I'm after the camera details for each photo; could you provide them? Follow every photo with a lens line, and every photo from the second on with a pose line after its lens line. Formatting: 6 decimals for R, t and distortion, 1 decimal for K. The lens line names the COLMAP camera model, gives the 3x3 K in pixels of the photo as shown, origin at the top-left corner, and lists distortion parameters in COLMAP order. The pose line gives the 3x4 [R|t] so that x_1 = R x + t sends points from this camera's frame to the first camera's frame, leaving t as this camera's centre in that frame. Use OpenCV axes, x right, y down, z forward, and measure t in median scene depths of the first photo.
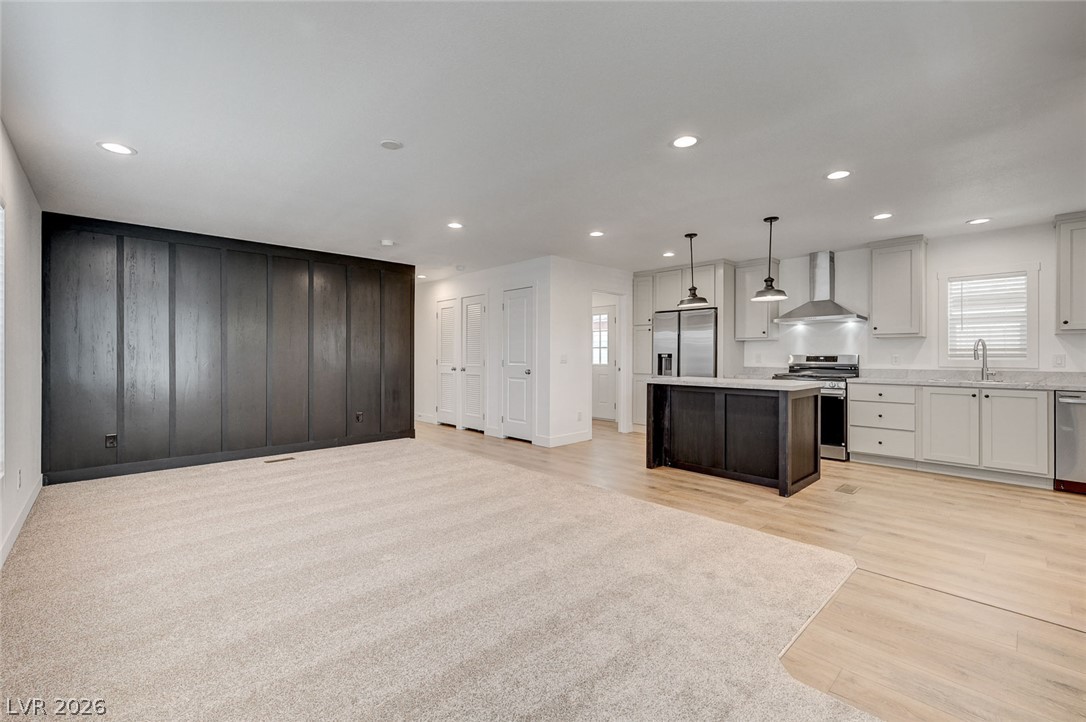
lens RADIAL K [[476.6, 0, 535.8], [0, 476.6, 348.3], [0, 0, 1]] dist [-0.000733, 0.000992]
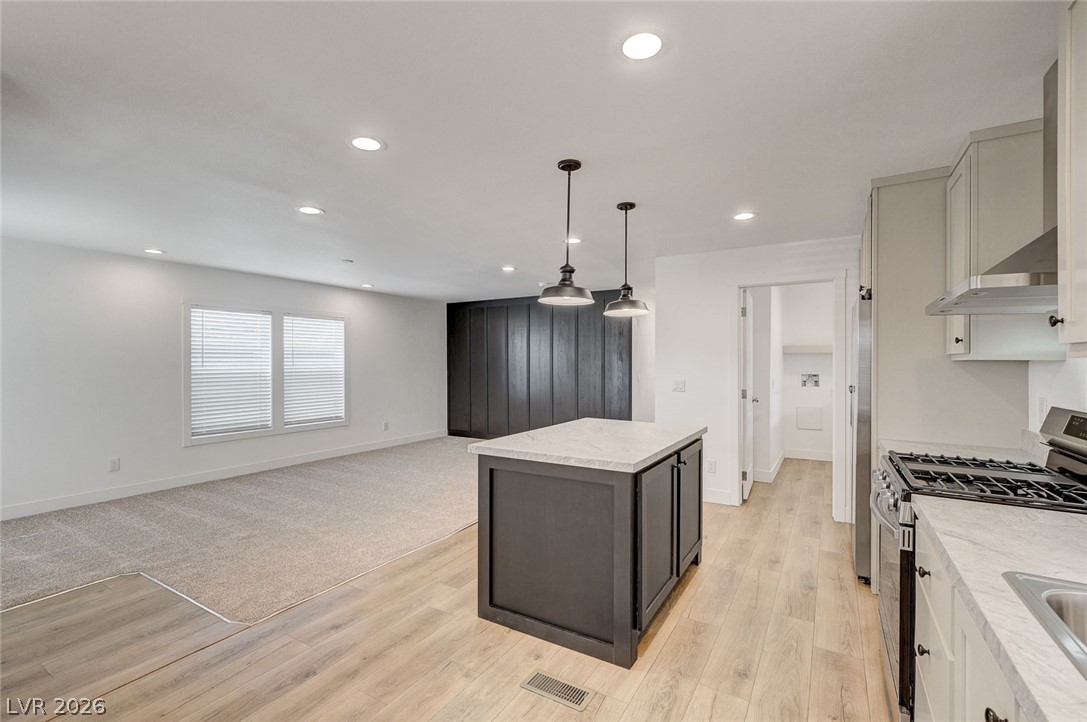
lens RADIAL K [[477.0, 0, 537.5], [0, 477.0, 363.3], [0, 0, 1]] dist [-0.000733, 0.000992]
pose [[0.256797, 0.001566, -0.966464, 0.876877], [0.015556, 0.999862, 0.005754, -0.026574], [0.966340, -0.016512, 0.256737, 0.679324]]
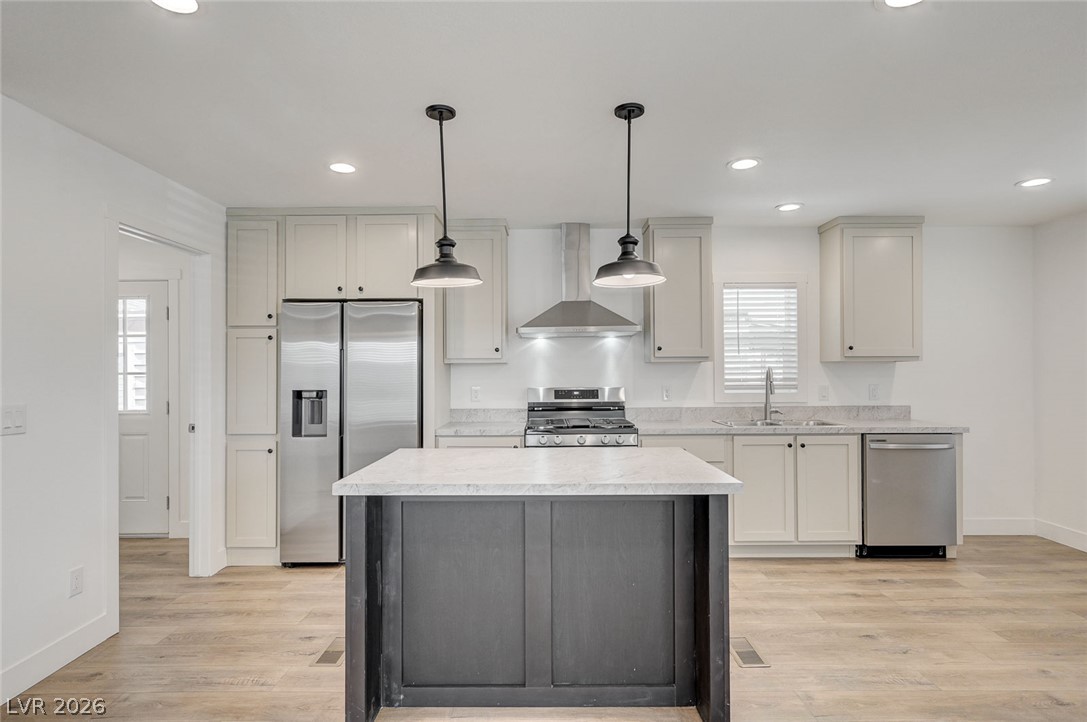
lens RADIAL K [[568.4, 0, 547.5], [0, 568.4, 364.7], [0, 0, 1]] dist [-0.001783, 0.000964]
pose [[0.686962, 0.002021, 0.726690, 0.032201], [-0.004472, 0.999989, 0.001446, -0.019580], [-0.726679, -0.004243, 0.686964, 0.569570]]
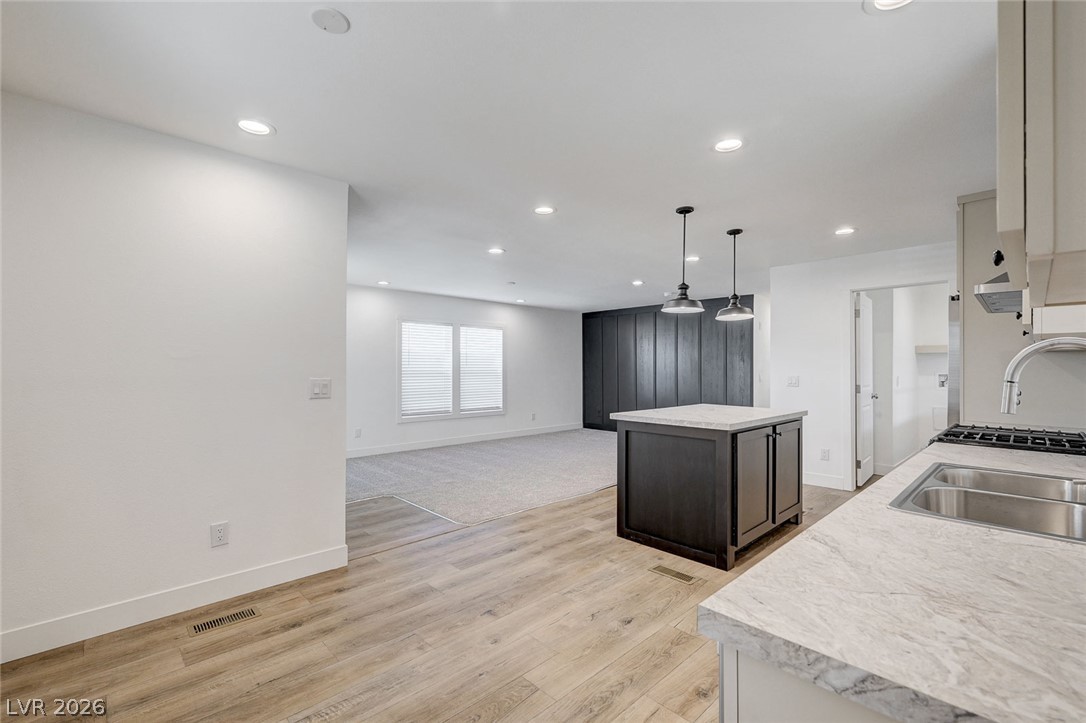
lens RADIAL K [[465.6, 0, 539.3], [0, 465.6, 366.5], [0, 0, 1]] dist [-0.018259, 0.000248]
pose [[-0.005142, -0.005959, -0.999969, 1.060737], [0.014928, 0.999870, -0.006035, -0.007480], [0.999875, -0.014958, -0.005052, 0.636618]]
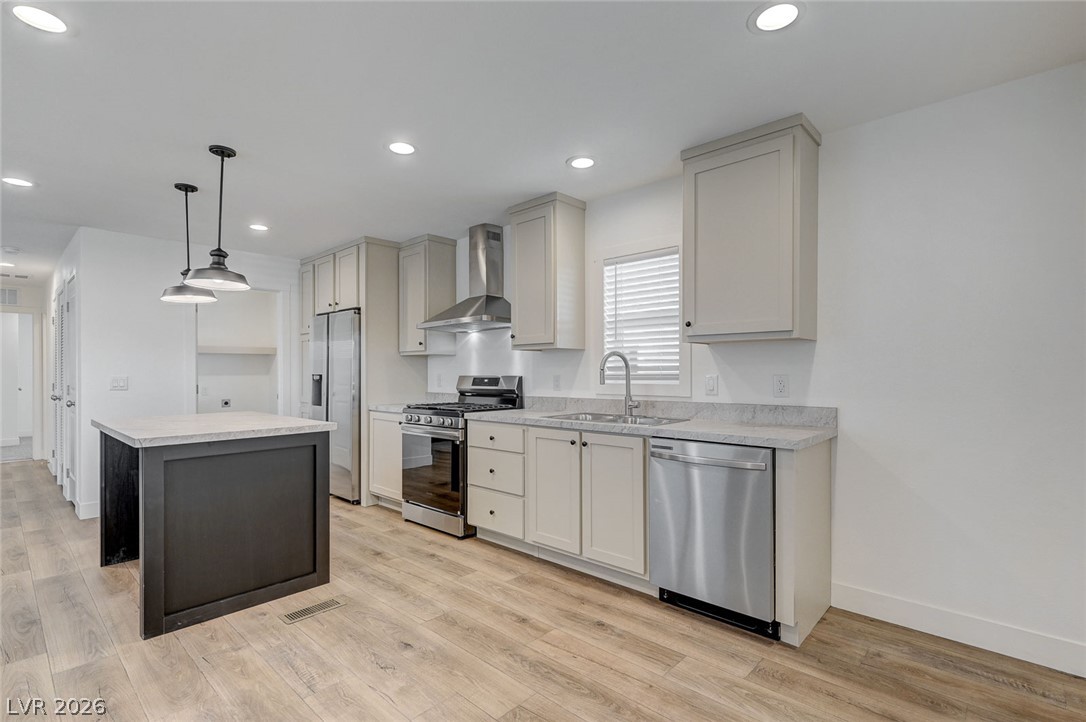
lens RADIAL K [[516.6, 0, 545.2], [0, 516.6, 370.1], [0, 0, 1]] dist [0.002722, 0.001255]
pose [[0.998079, -0.005791, 0.061679, 0.711306], [0.005066, 0.999916, 0.011907, -0.003408], [-0.061742, -0.011572, 0.998025, 0.276597]]
